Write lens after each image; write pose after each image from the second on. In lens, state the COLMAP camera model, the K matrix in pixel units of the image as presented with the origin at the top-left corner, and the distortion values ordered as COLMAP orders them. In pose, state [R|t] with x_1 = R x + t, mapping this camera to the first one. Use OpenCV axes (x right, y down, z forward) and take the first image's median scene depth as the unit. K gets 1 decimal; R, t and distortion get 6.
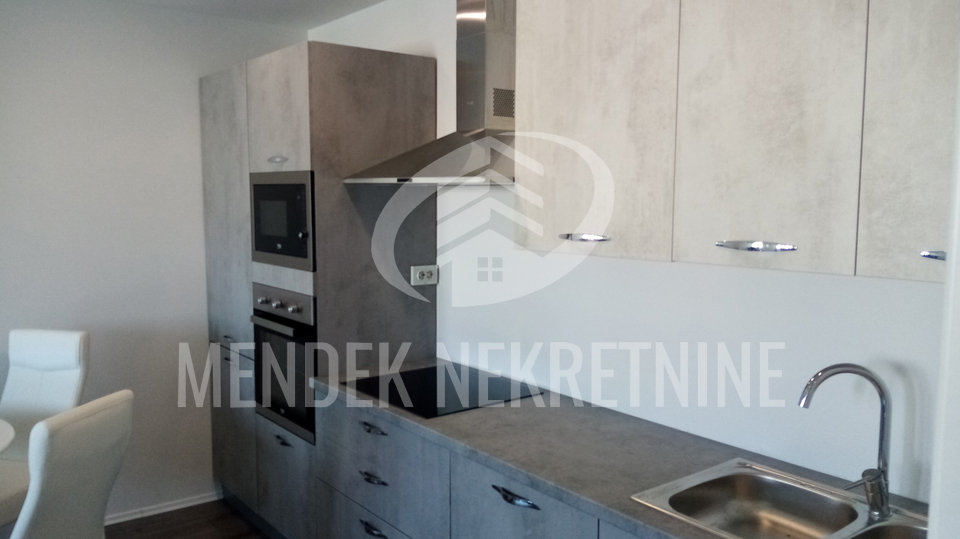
lens RADIAL K [[745.1, 0, 480.0], [0, 745.1, 269.5], [0, 0, 1]] dist [0.005154, 0.000819]
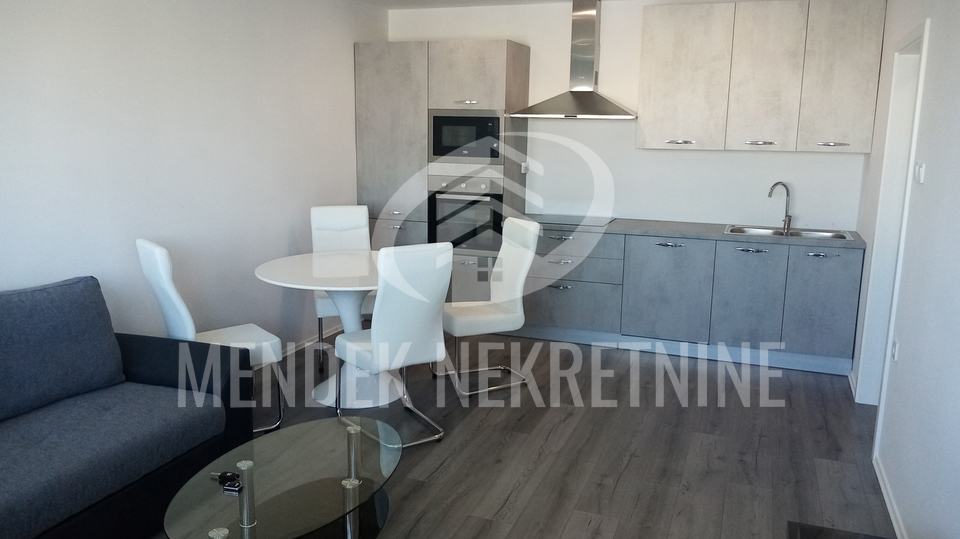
lens RADIAL K [[745.3, 0, 480.0], [0, 745.3, 269.5], [0, 0, 1]] dist [0.001495, -0.059058]
pose [[0.856639, -0.083301, 0.509146, -1.776463], [0.038984, 0.994509, 0.097120, 0.114587], [-0.514441, -0.063348, 0.855183, -0.824174]]
